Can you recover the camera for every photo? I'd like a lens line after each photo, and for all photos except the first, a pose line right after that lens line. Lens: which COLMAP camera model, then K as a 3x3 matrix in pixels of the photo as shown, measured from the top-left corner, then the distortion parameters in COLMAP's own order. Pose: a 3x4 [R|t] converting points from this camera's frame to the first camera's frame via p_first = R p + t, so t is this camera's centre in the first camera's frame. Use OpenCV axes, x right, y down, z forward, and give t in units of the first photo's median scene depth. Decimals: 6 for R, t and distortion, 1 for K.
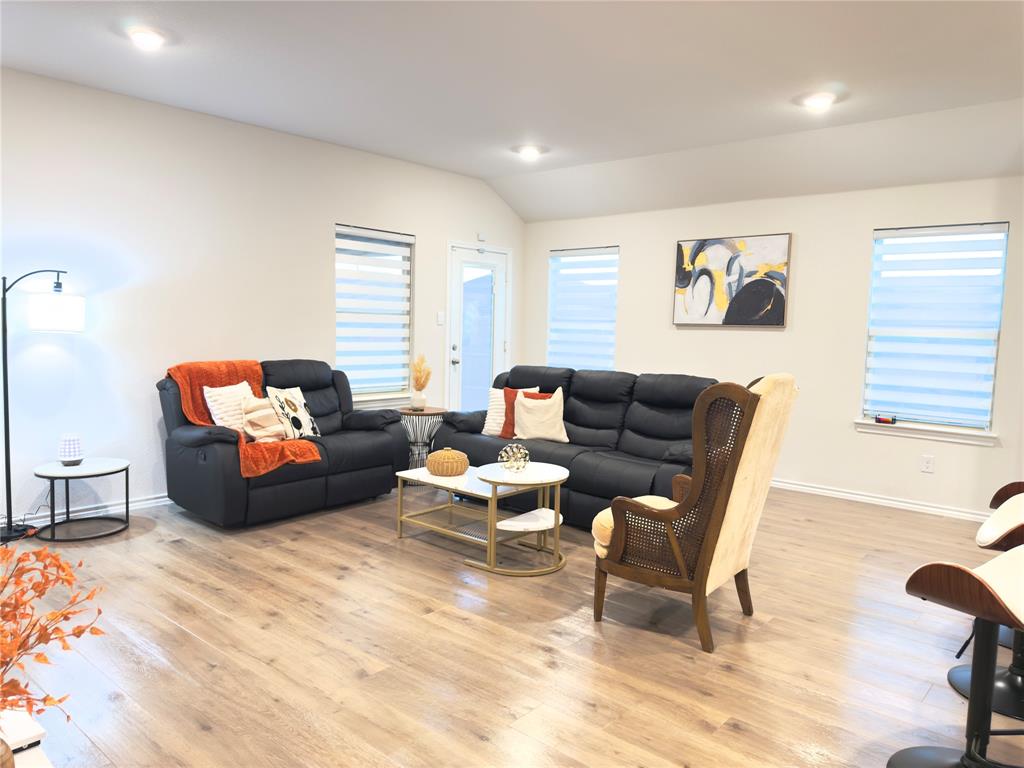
lens RADIAL K [[716.1, 0, 516.3], [0, 716.1, 385.2], [0, 0, 1]] dist [0.020281, -0.022826]
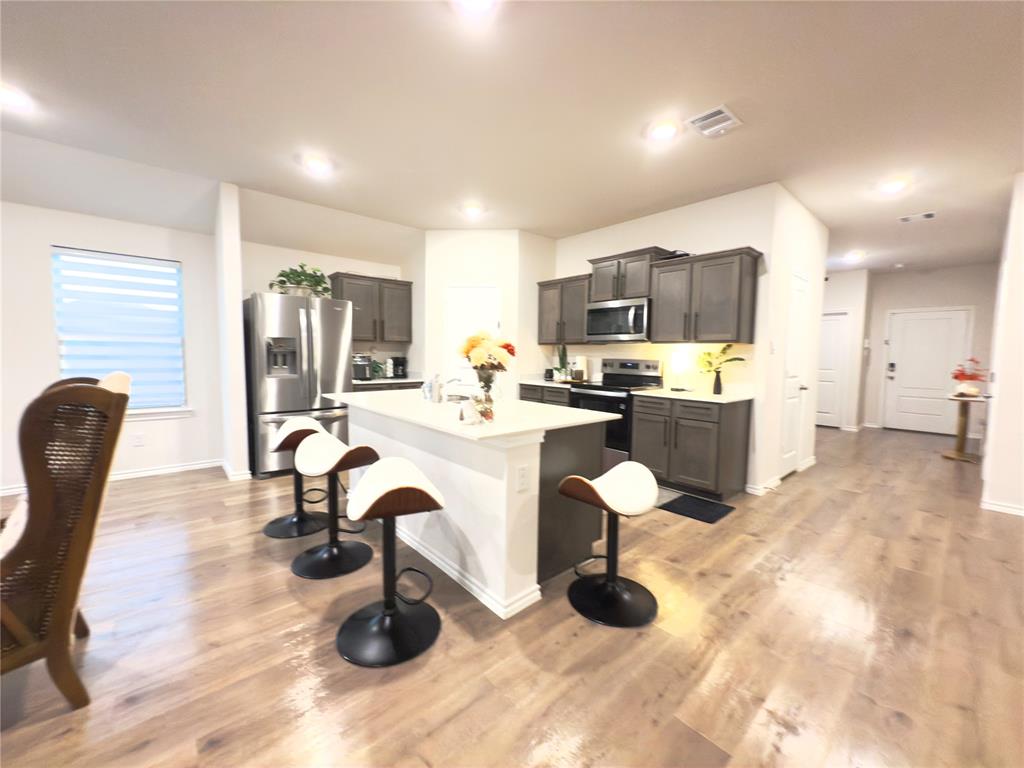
lens RADIAL K [[407.0, 0, 512.5], [0, 407.0, 384.7], [0, 0, 1]] dist [-0.004545, 0.001223]
pose [[0.128639, -0.096968, 0.986939, -0.058639], [0.069749, 0.993628, 0.088534, -0.006947], [-0.989236, 0.057449, 0.134583, 0.234855]]
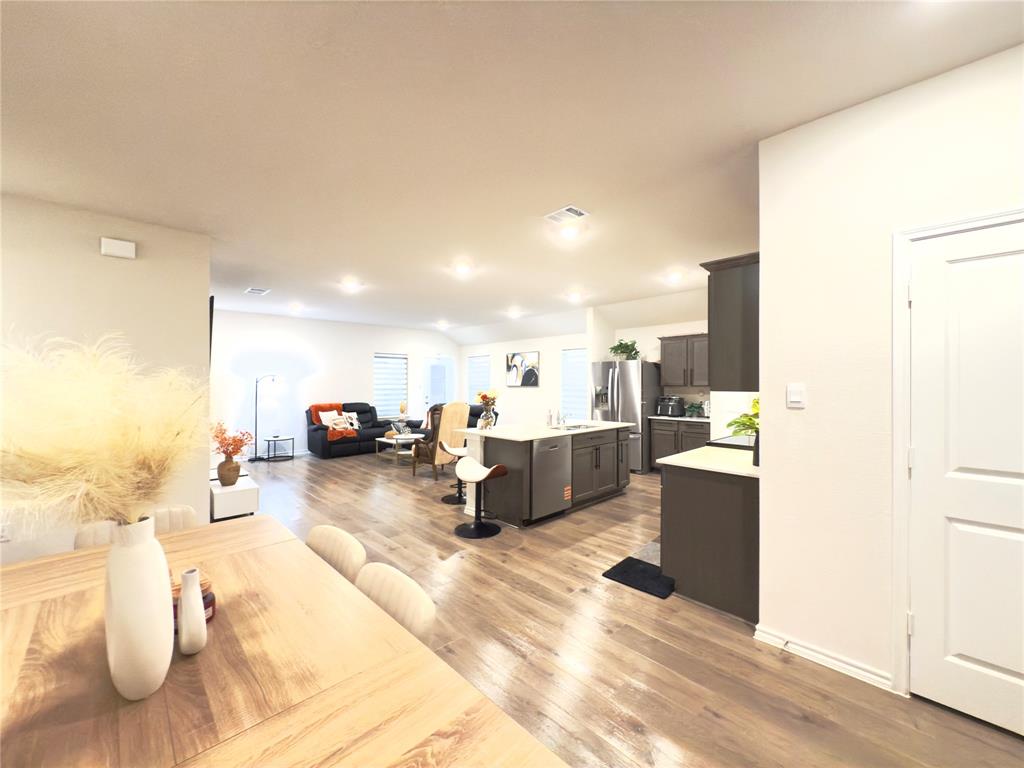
lens RADIAL K [[407.0, 0, 508.0], [0, 407.0, 380.5], [0, 0, 1]] dist [-0.004545, 0.001223]
pose [[0.995675, -0.024806, -0.089531, 0.468182], [0.016352, 0.995442, -0.093952, 0.041356], [0.091454, 0.092082, 0.991543, -0.578335]]
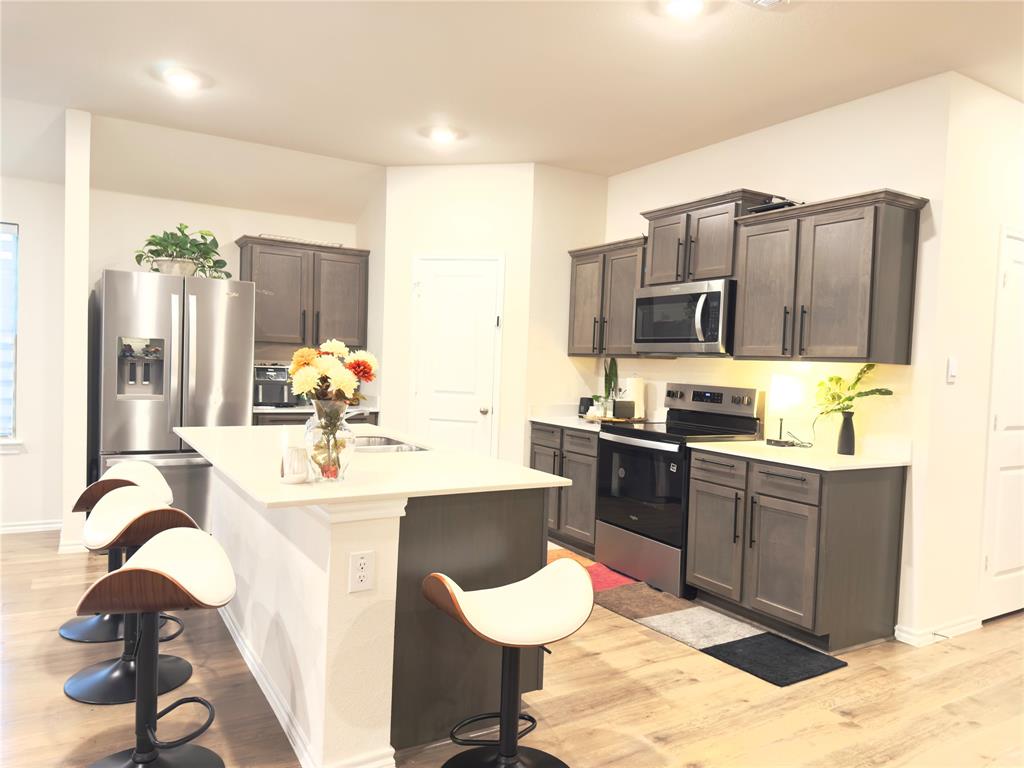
lens RADIAL K [[716.1, 0, 513.5], [0, 716.1, 394.0], [0, 0, 1]] dist [0.020281, -0.022826]
pose [[0.297663, -0.054488, 0.953115, -0.063046], [0.047618, 0.997975, 0.042181, -0.004255], [-0.953483, 0.032830, 0.299654, 0.062924]]
